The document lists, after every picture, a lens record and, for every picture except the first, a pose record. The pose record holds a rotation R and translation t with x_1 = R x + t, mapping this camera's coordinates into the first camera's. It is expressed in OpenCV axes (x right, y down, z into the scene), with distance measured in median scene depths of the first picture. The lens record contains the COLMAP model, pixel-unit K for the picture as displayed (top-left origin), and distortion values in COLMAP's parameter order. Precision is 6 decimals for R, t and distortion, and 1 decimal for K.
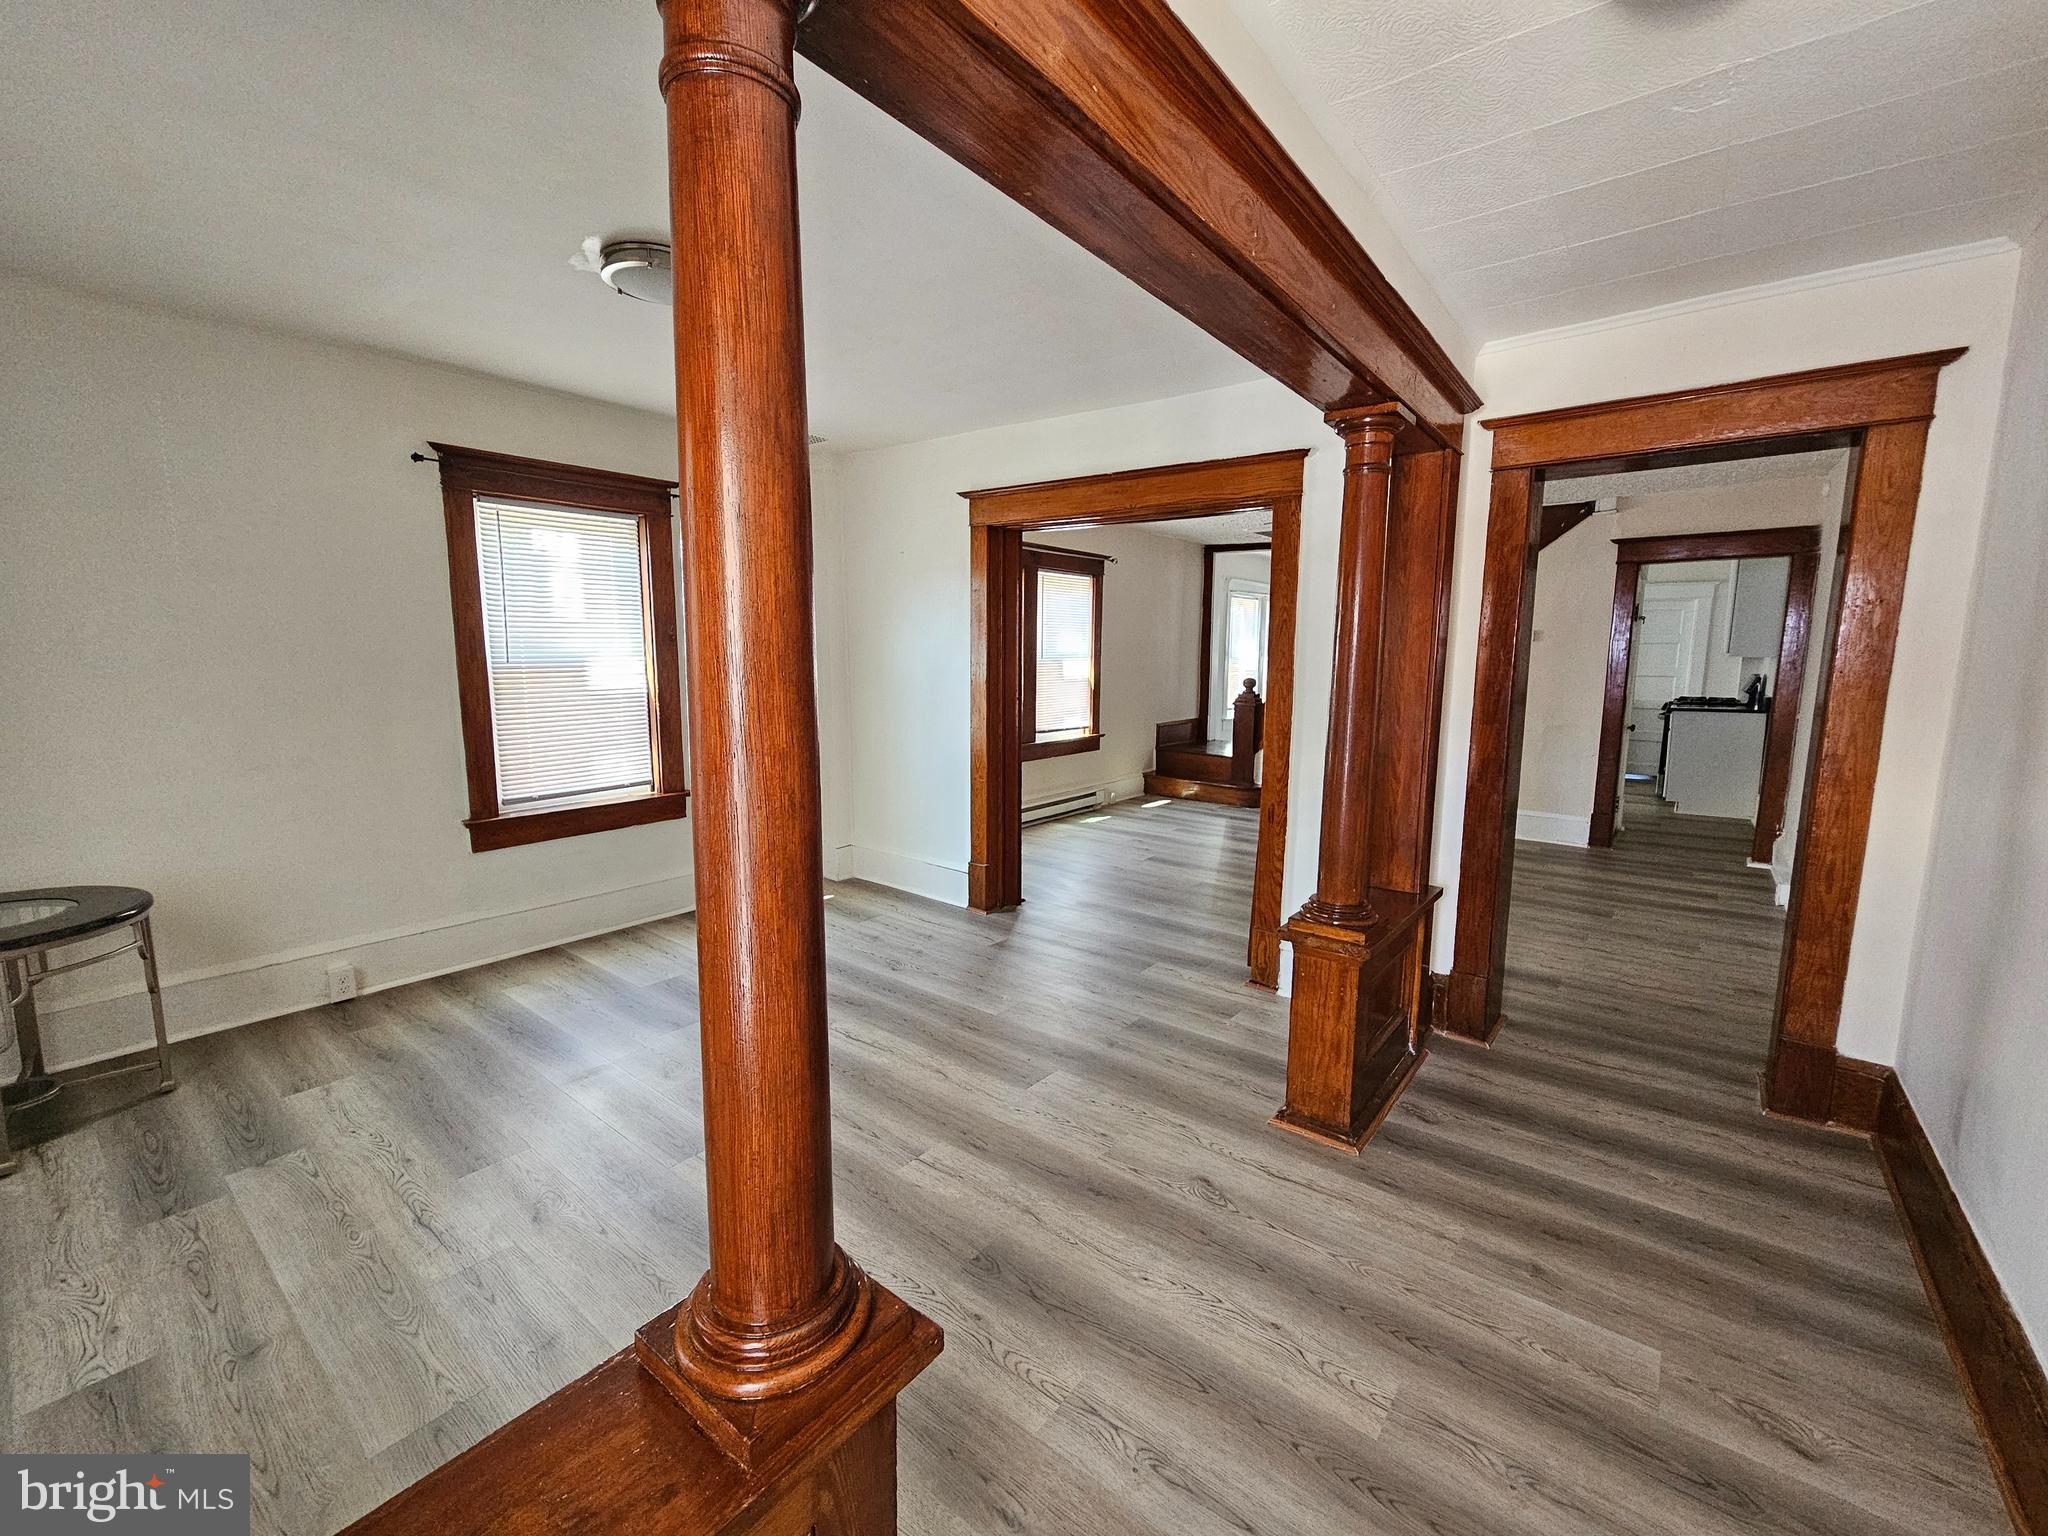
lens RADIAL K [[838.6, 0, 1024.0], [0, 838.6, 768.0], [0, 0, 1]] dist [0.001079, -0.000077]
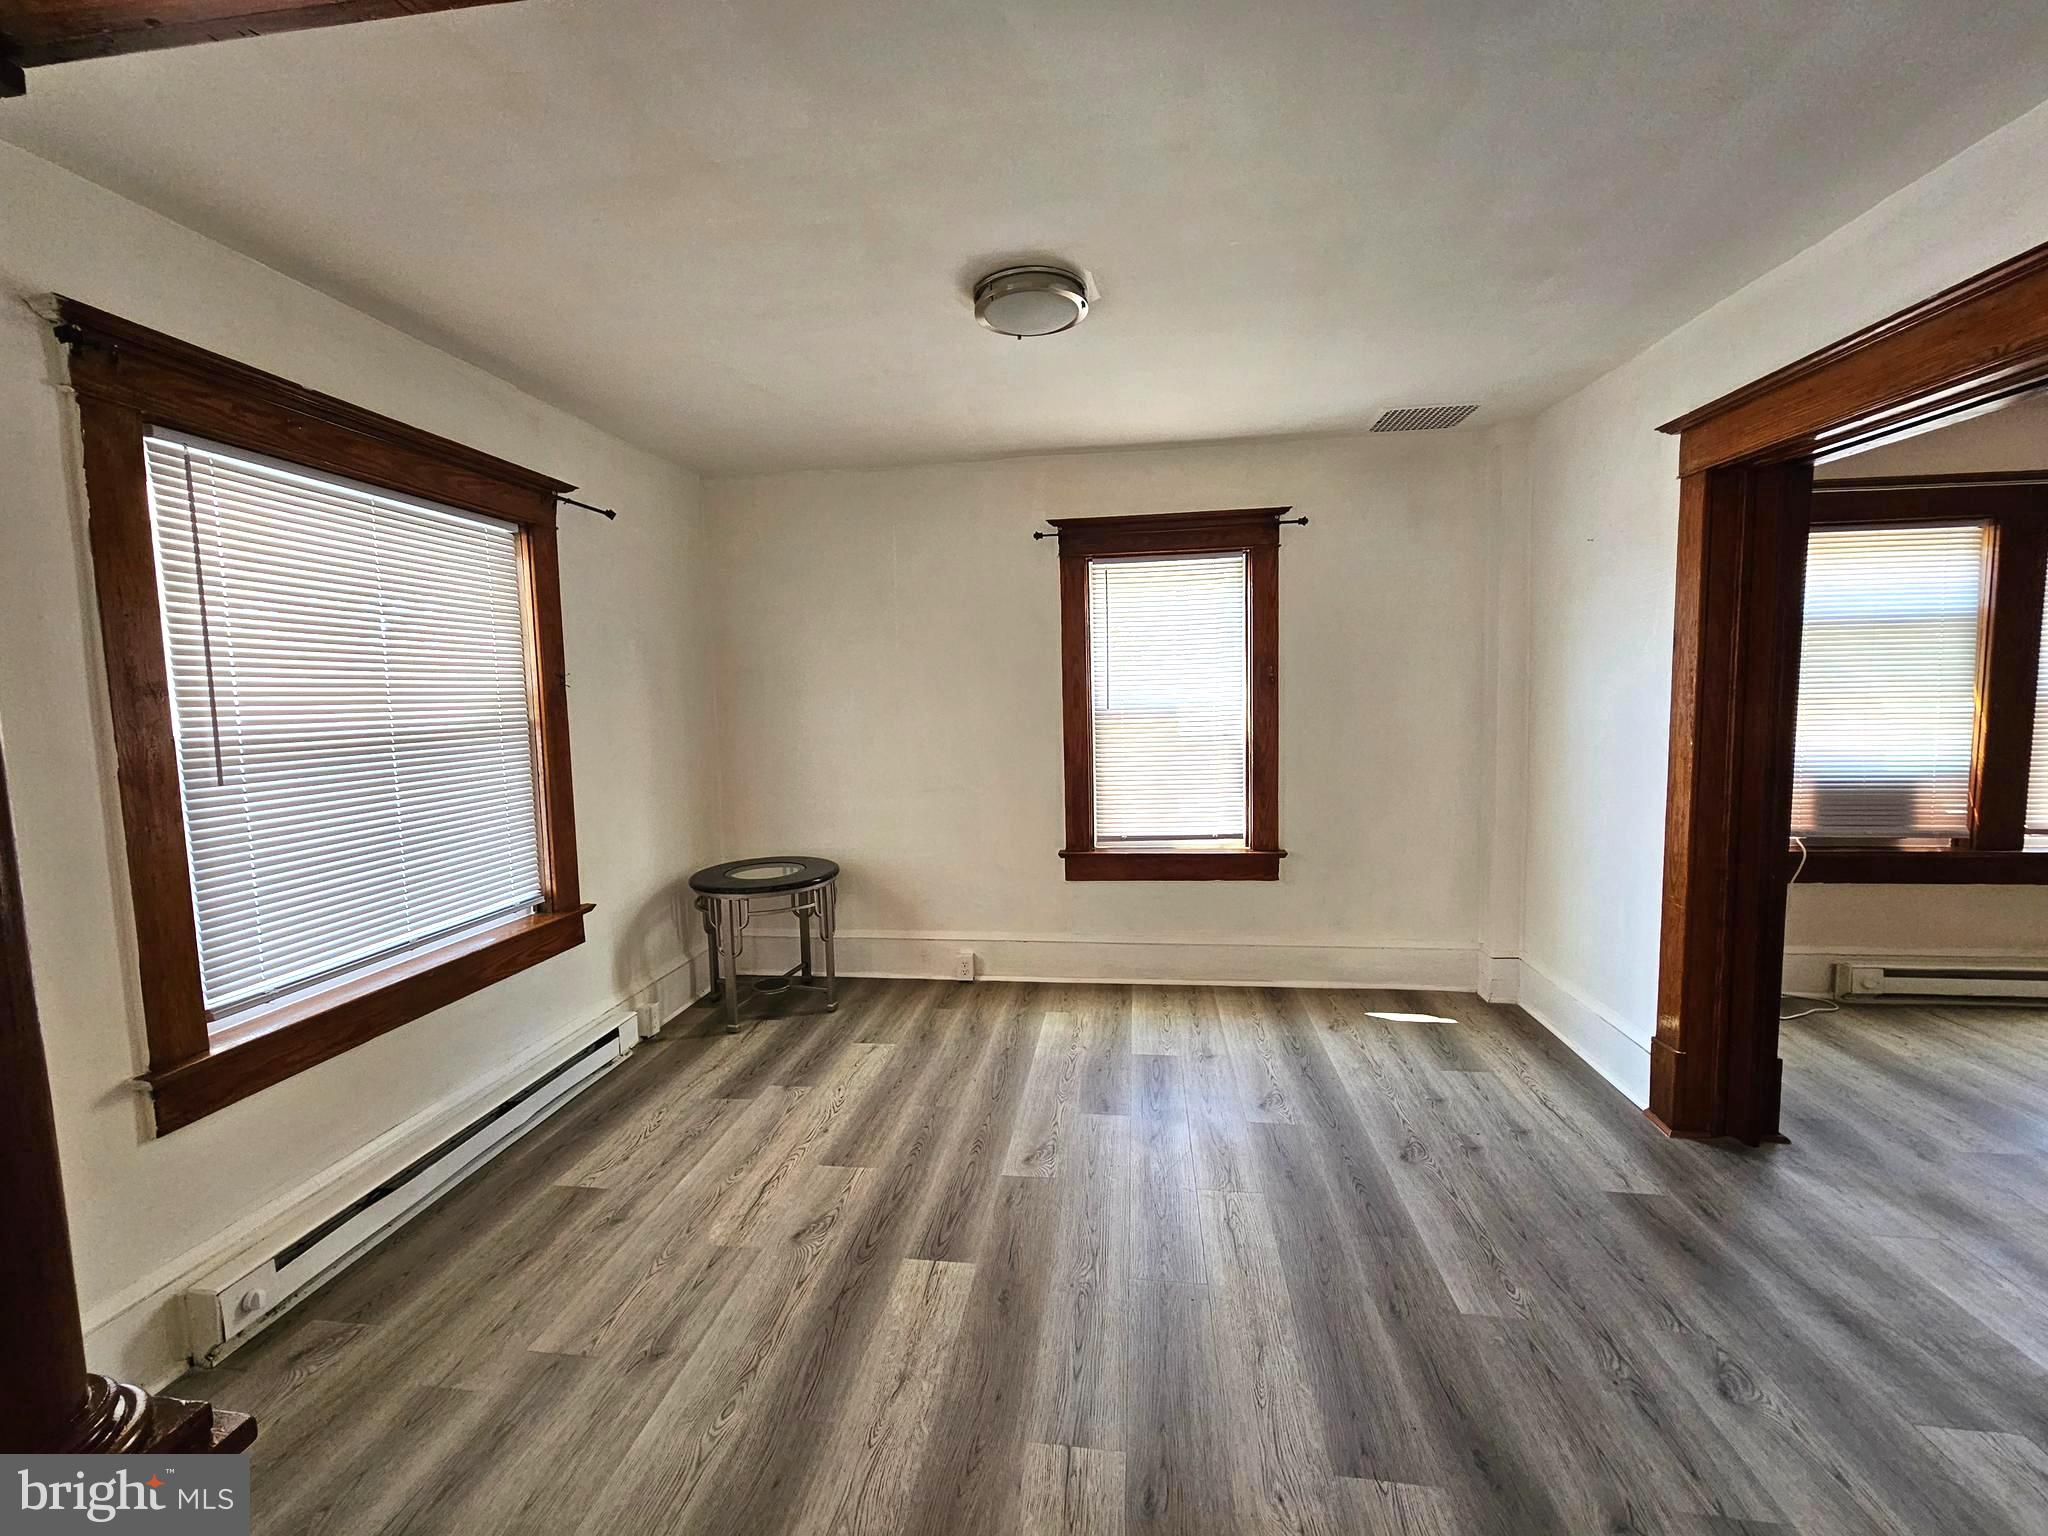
lens RADIAL K [[838.6, 0, 1024.0], [0, 838.6, 768.0], [0, 0, 1]] dist [0.001079, -0.000077]
pose [[0.516702, 0.059209, -0.854116, 0.249141], [-0.093265, 0.995562, 0.012593, -0.054836], [0.851071, 0.073153, 0.519930, 0.356748]]
